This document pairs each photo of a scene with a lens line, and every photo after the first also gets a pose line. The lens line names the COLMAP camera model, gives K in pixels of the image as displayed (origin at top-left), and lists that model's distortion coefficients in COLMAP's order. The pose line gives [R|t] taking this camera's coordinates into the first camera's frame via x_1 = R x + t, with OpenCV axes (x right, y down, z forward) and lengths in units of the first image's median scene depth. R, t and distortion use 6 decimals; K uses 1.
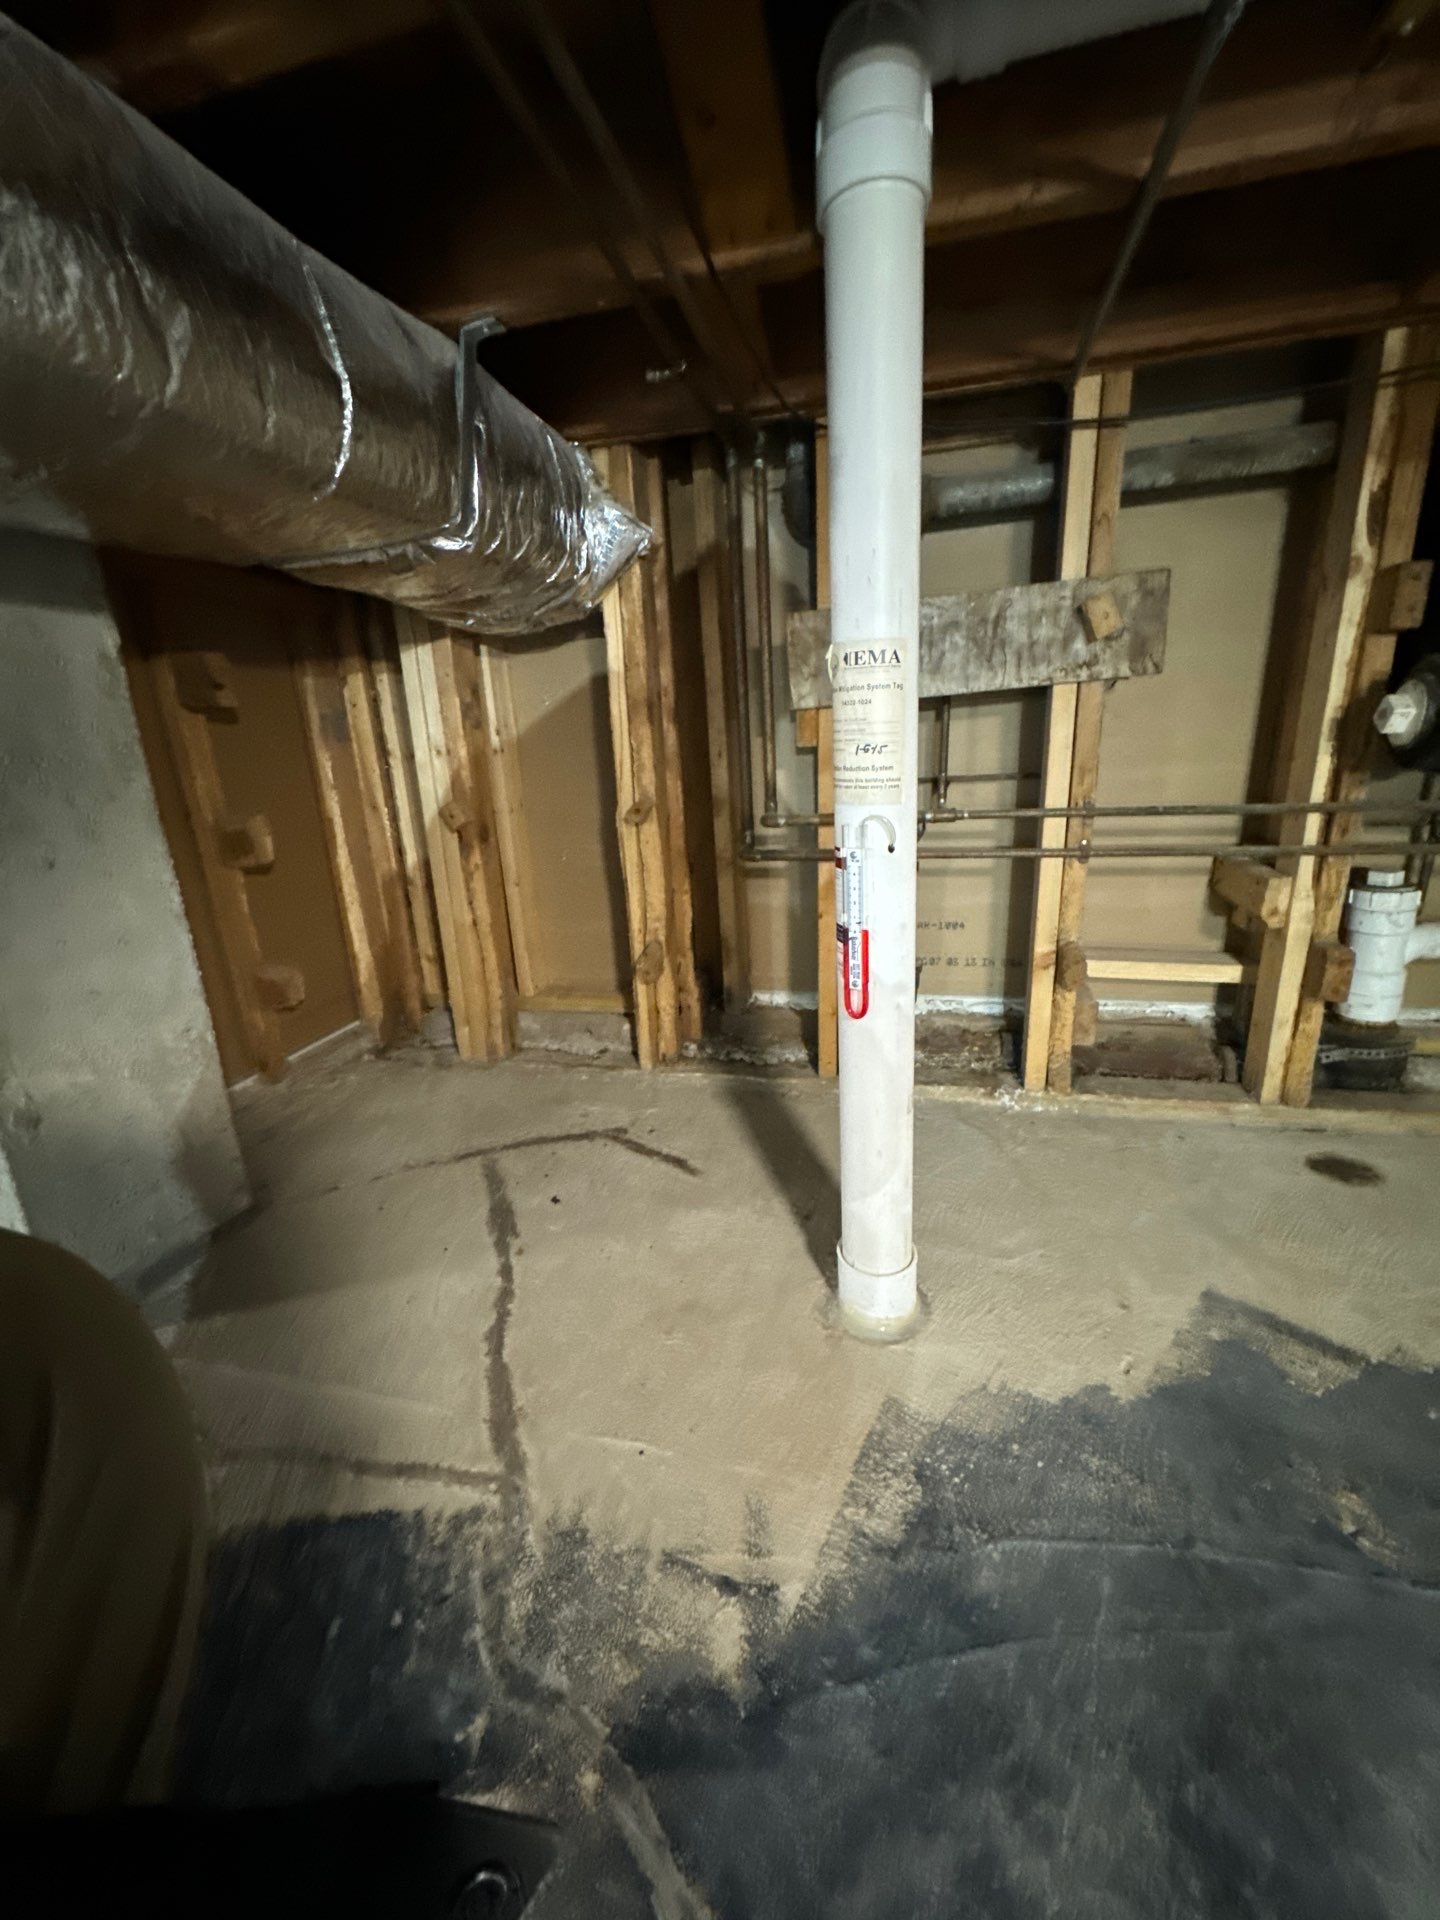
lens RADIAL K [[762.3, 0, 720.0], [0, 762.3, 960.0], [0, 0, 1]] dist [-0.001146, 0.000057]
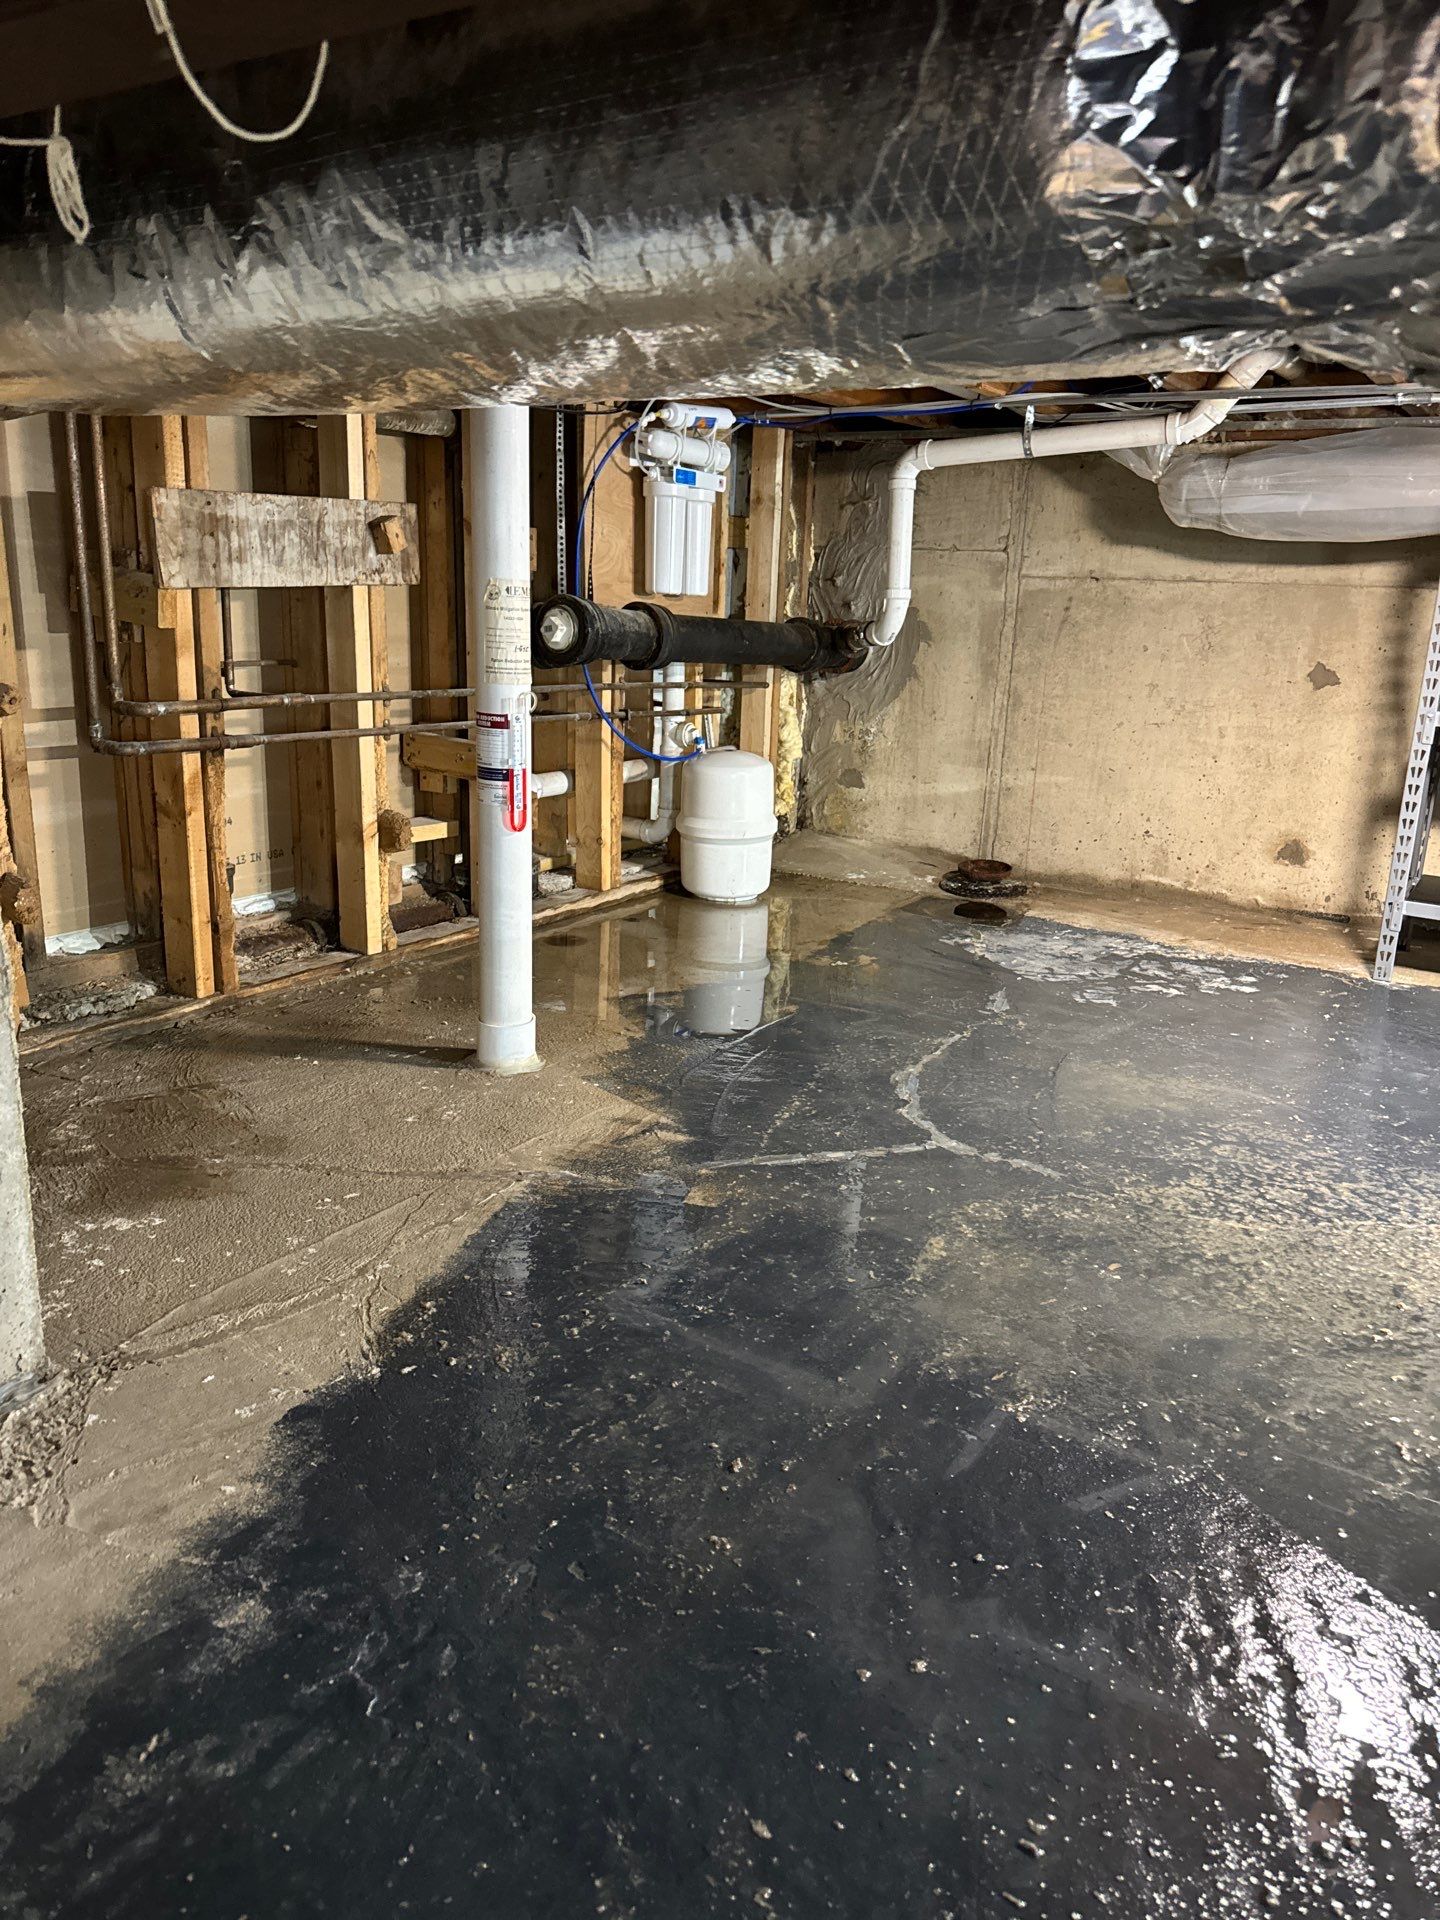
lens RADIAL K [[1342.3, 0, 720.0], [0, 1342.3, 960.0], [0, 0, 1]] dist [0.175105, -0.356974]
pose [[0.324088, -0.190296, 0.926690, -1.421423], [0.209781, 0.969629, 0.125747, 0.046821], [-0.922474, 0.153649, 0.354166, -0.161111]]
